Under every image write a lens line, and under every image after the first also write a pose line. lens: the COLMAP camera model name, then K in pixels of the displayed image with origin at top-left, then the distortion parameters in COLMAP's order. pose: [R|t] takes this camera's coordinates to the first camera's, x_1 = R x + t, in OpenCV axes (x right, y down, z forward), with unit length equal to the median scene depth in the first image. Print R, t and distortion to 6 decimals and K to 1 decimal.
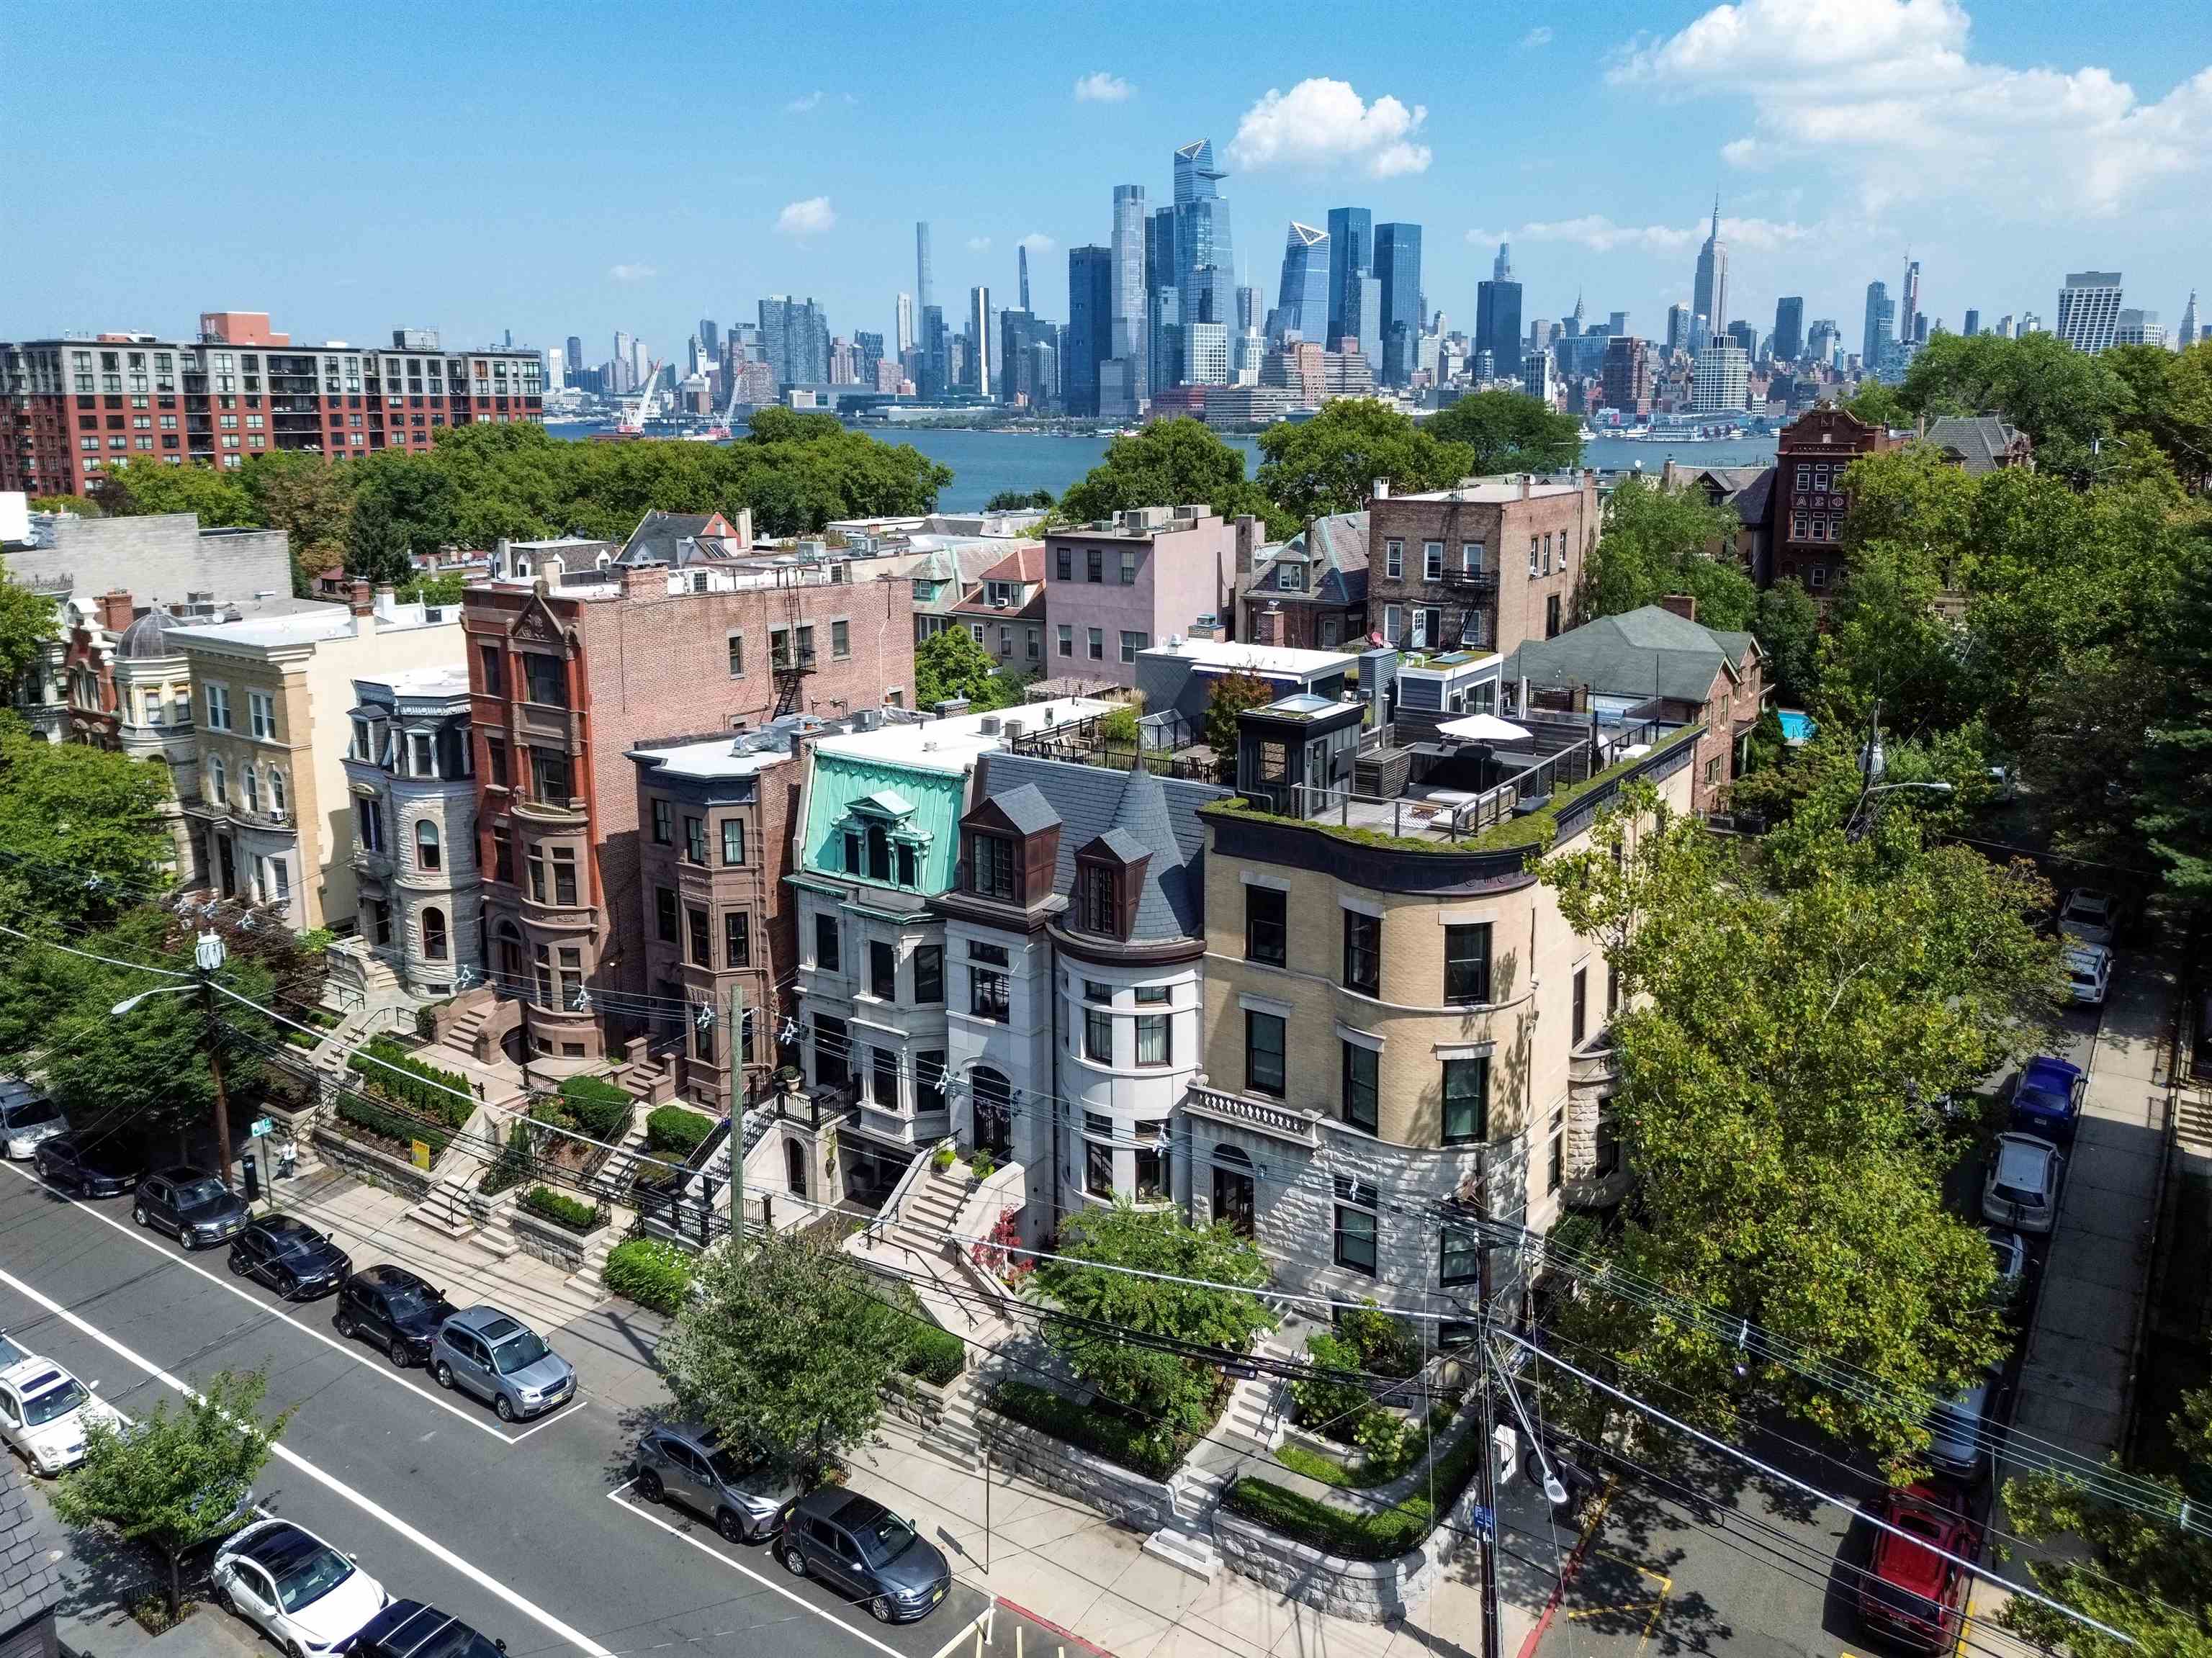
lens RADIAL K [[1630.9, 0, 1186.6], [0, 1630.9, 634.3], [0, 0, 1]] dist [0.054474, -0.045923]
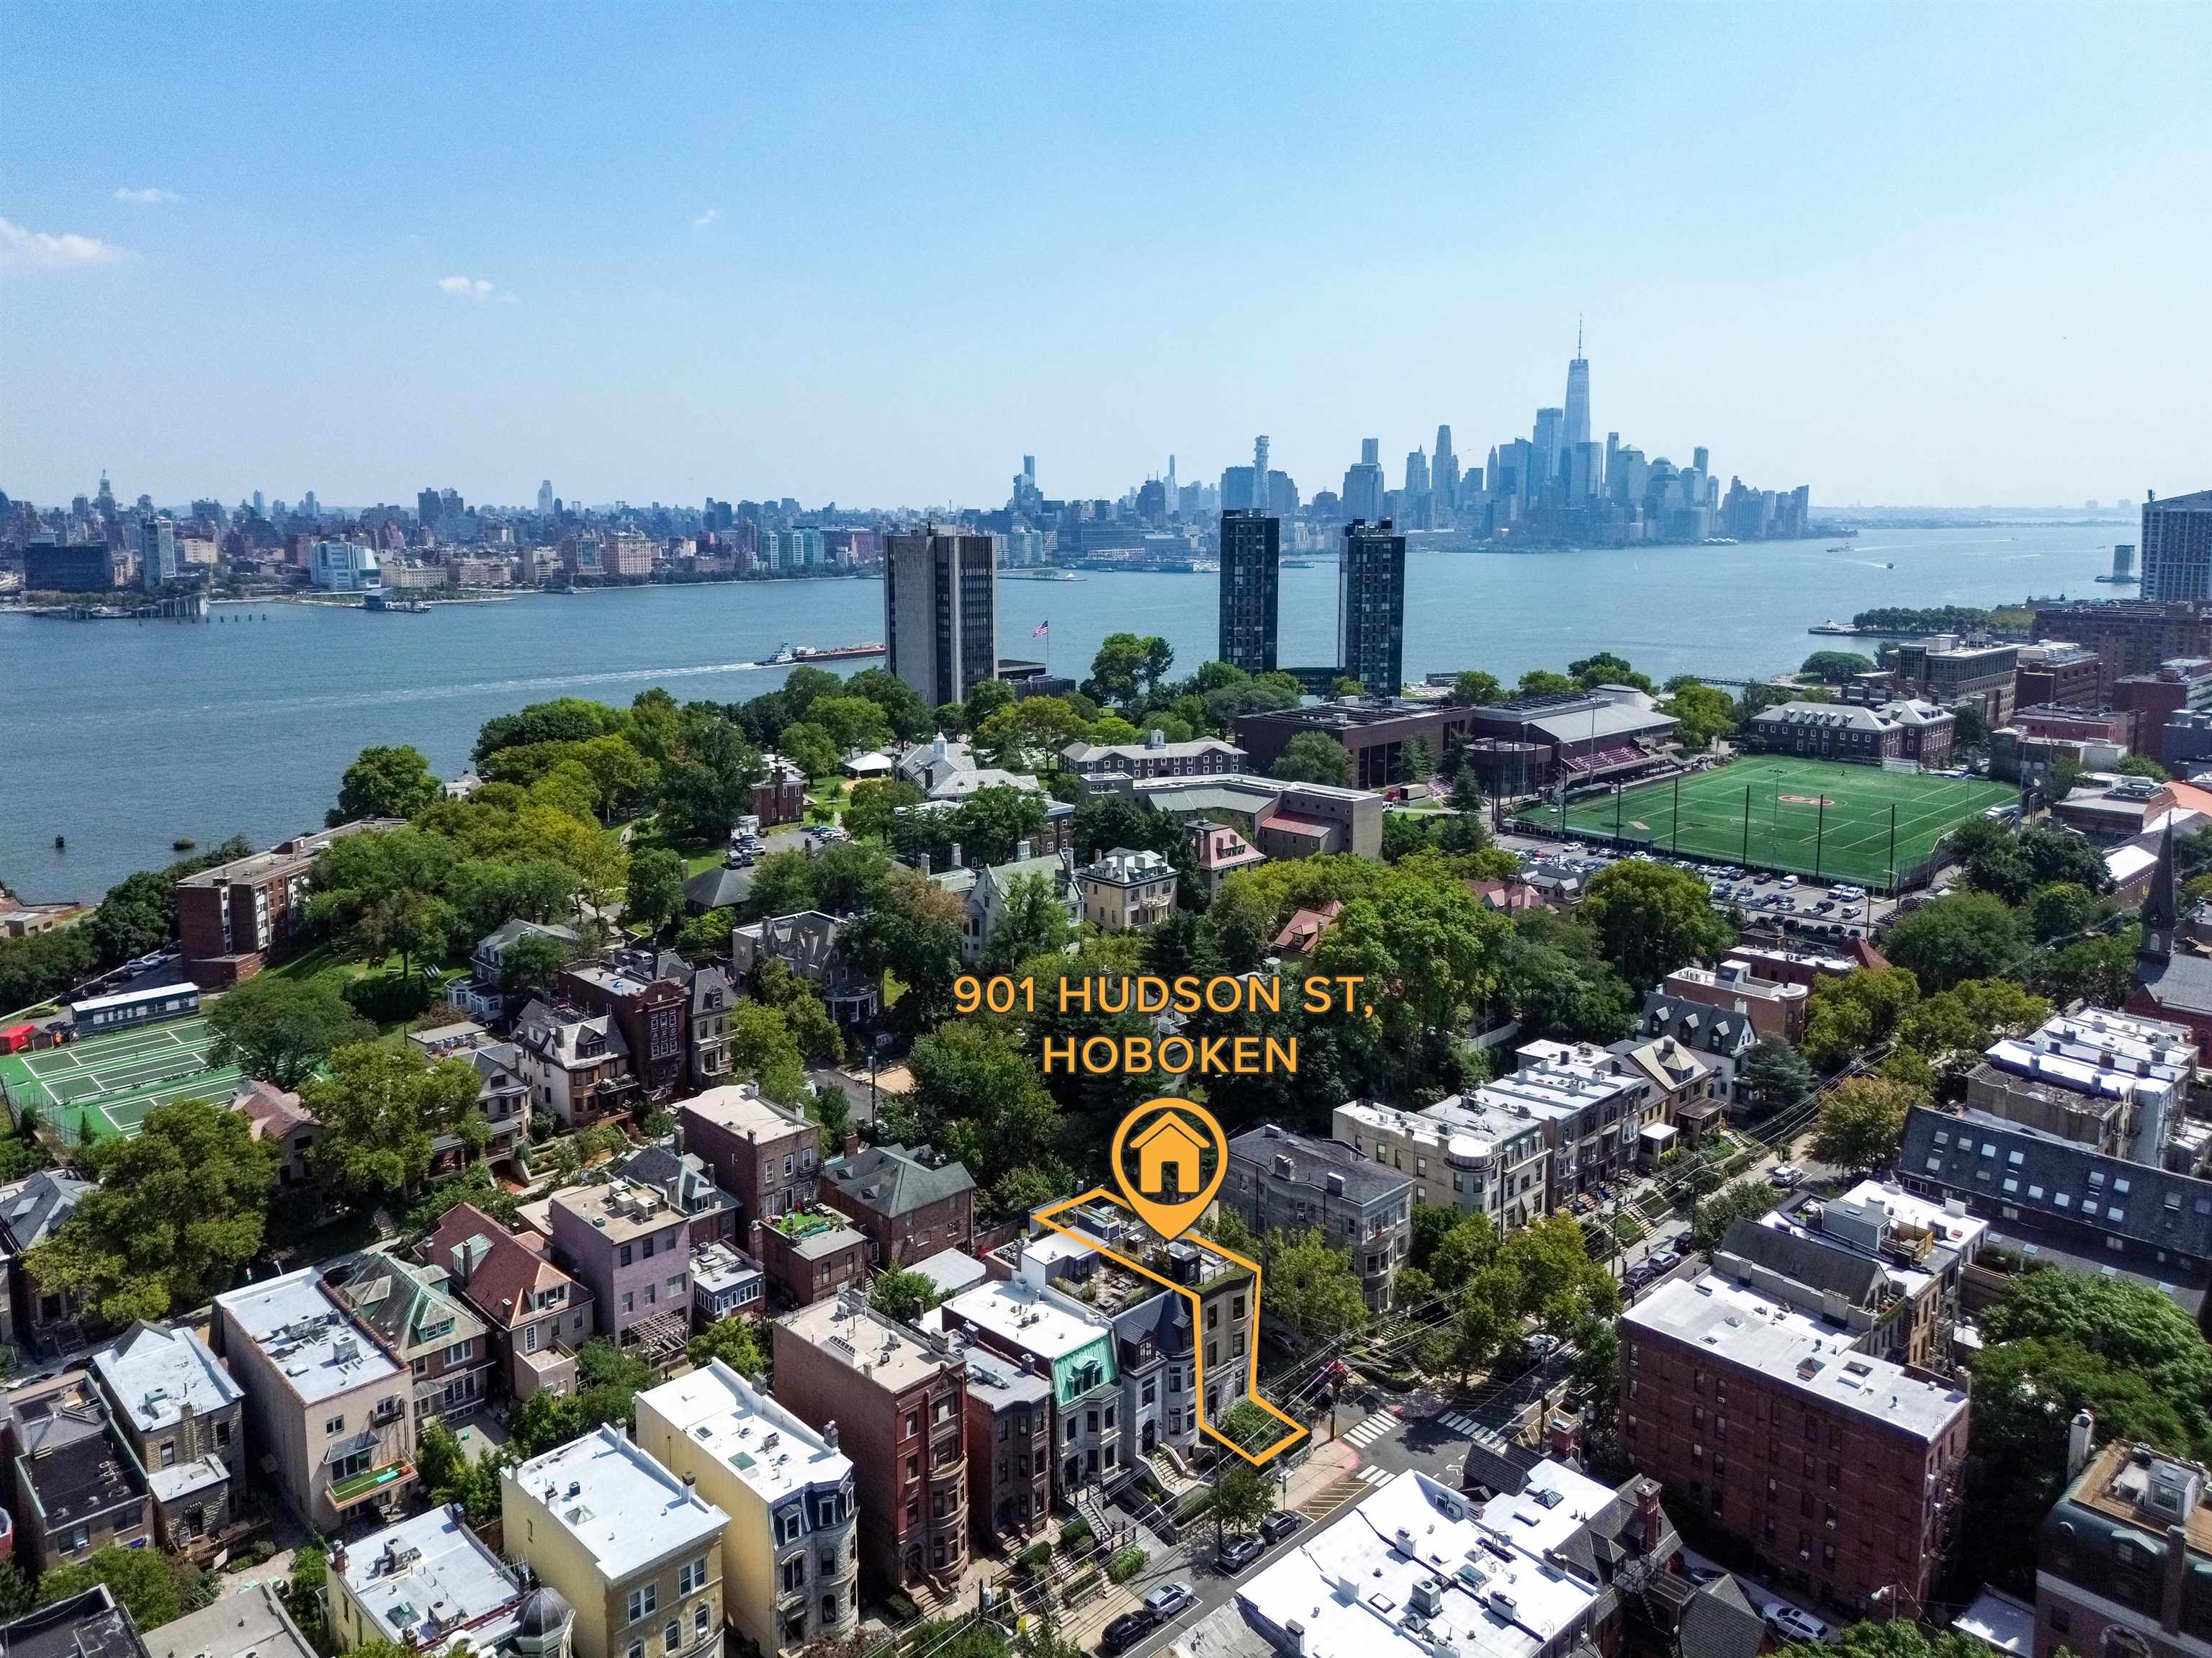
lens RADIAL K [[1615.4, 0, 1137.8], [0, 1615.4, 700.6], [0, 0, 1]] dist [0.078650, -0.111899]
pose [[0.213854, -0.113098, 0.970296, -0.534747], [0.129216, 0.987822, 0.086661, -0.239520], [-0.968282, 0.106845, 0.225864, 0.043920]]
